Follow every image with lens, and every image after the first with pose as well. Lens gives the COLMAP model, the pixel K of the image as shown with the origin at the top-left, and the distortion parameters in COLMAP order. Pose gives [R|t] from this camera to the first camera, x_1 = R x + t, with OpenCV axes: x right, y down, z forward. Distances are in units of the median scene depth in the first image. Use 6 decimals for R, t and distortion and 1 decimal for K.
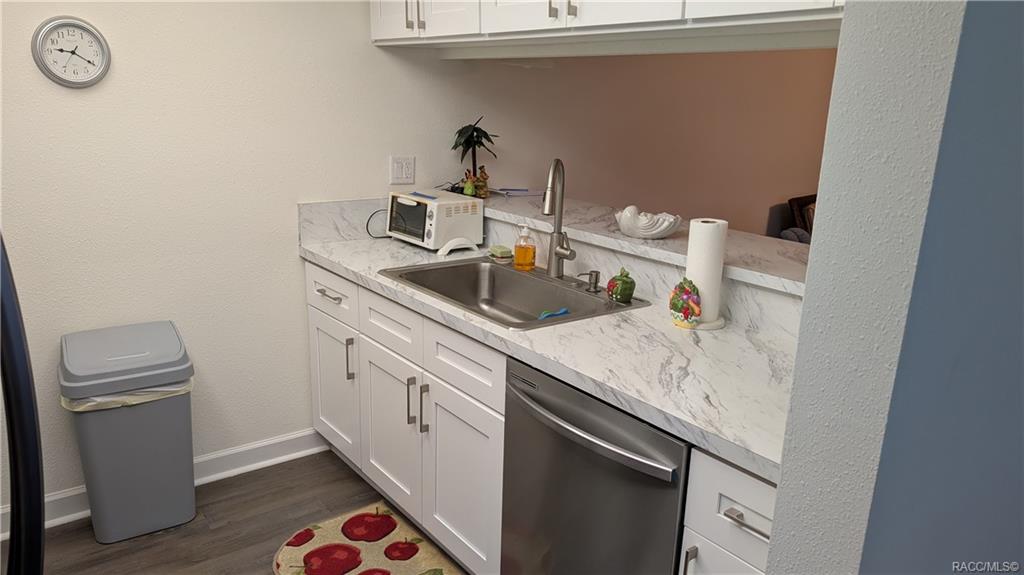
lens RADIAL K [[733.0, 0, 512.0], [0, 733.0, 287.5], [0, 0, 1]] dist [0.003642, -0.003180]
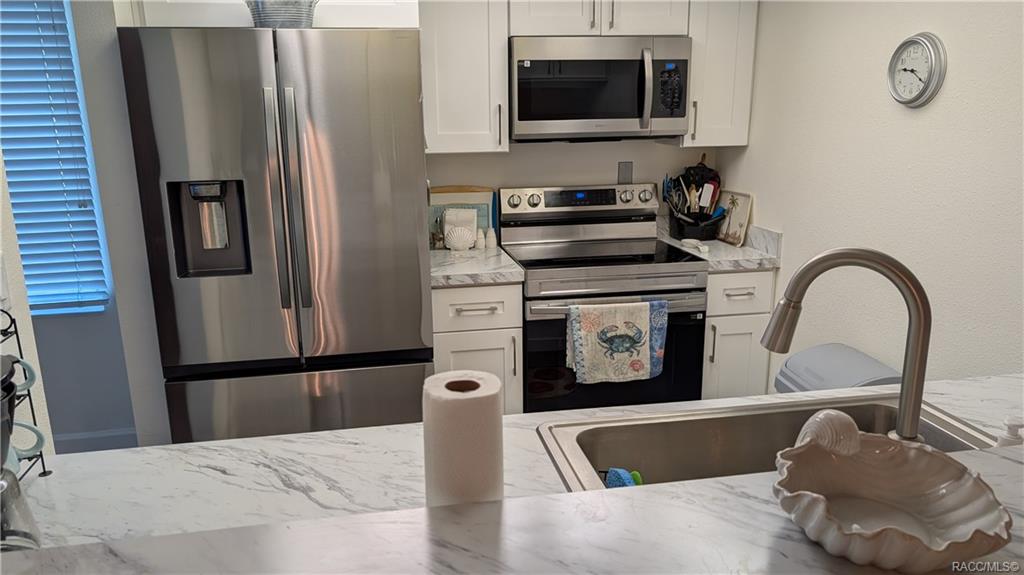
lens RADIAL K [[778.0, 0, 508.2], [0, 778.0, 314.8], [0, 0, 1]] dist [0.072521, -0.002023]
pose [[-0.464557, 0.197540, -0.863229, 0.753716], [-0.226601, 0.915829, 0.331525, -0.335423], [0.856060, 0.349621, -0.380692, 1.380118]]
